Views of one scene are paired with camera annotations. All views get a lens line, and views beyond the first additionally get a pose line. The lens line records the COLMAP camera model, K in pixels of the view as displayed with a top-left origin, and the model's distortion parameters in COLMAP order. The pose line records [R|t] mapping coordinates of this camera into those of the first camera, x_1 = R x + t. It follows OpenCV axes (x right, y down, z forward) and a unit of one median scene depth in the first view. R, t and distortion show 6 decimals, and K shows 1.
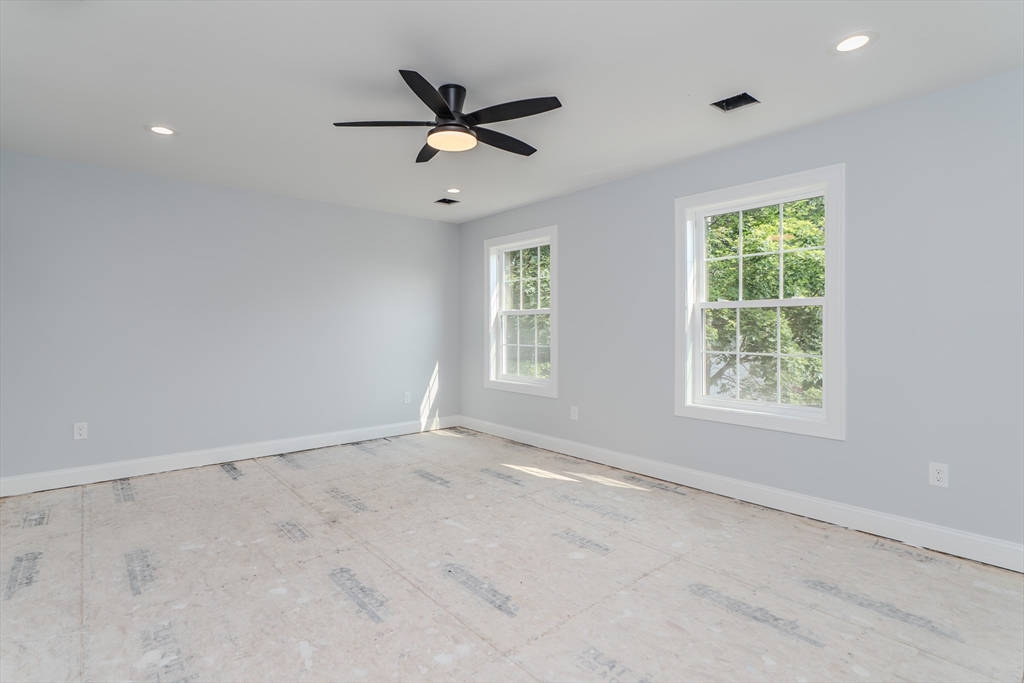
lens RADIAL K [[513.4, 0, 503.3], [0, 513.4, 325.0], [0, 0, 1]] dist [-0.010305, 0.000196]
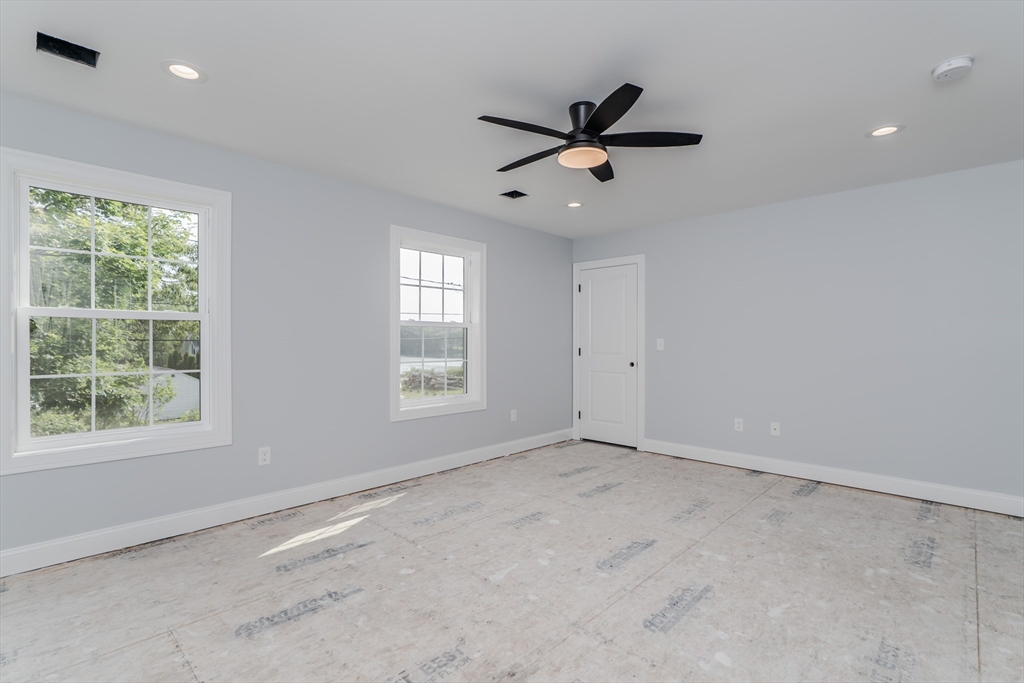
lens RADIAL K [[477.1, 0, 511.4], [0, 477.1, 343.8], [0, 0, 1]] dist [-0.007917, 0.000839]
pose [[-0.115085, -0.003034, 0.993351, -0.960950], [-0.005043, 0.999984, 0.002470, 0.009181], [-0.993343, -0.004726, -0.115099, 1.184295]]
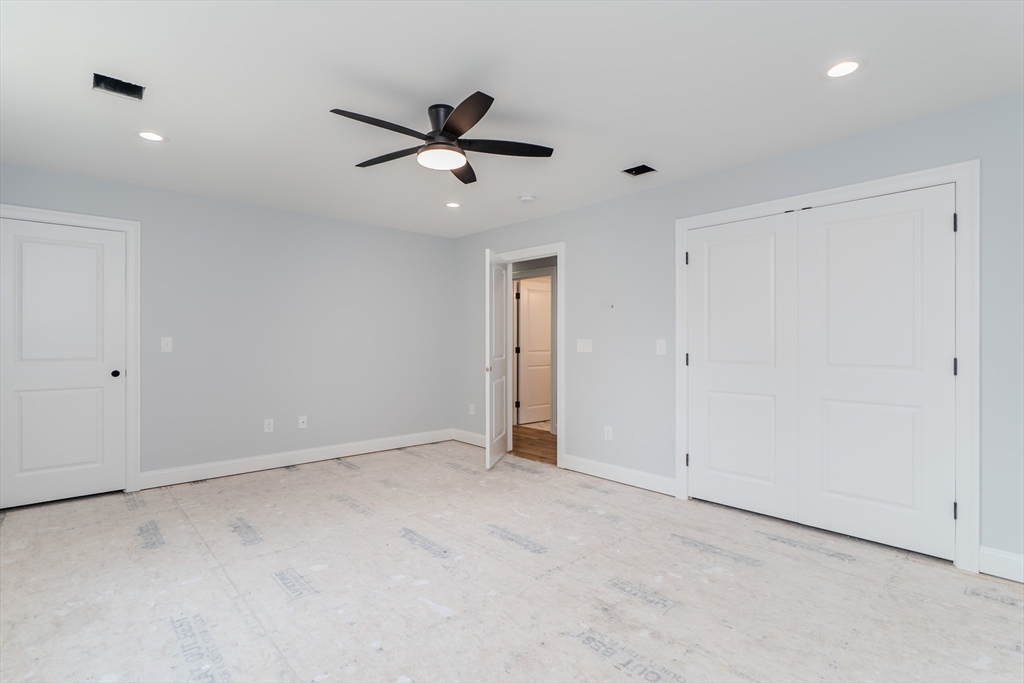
lens RADIAL K [[477.1, 0, 510.8], [0, 477.1, 342.9], [0, 0, 1]] dist [-0.007917, 0.000839]
pose [[-0.999503, 0.000272, -0.031529, -0.195851], [0.000298, 1.000000, -0.000810, 0.008895], [0.031528, -0.000819, -0.999503, 1.855867]]
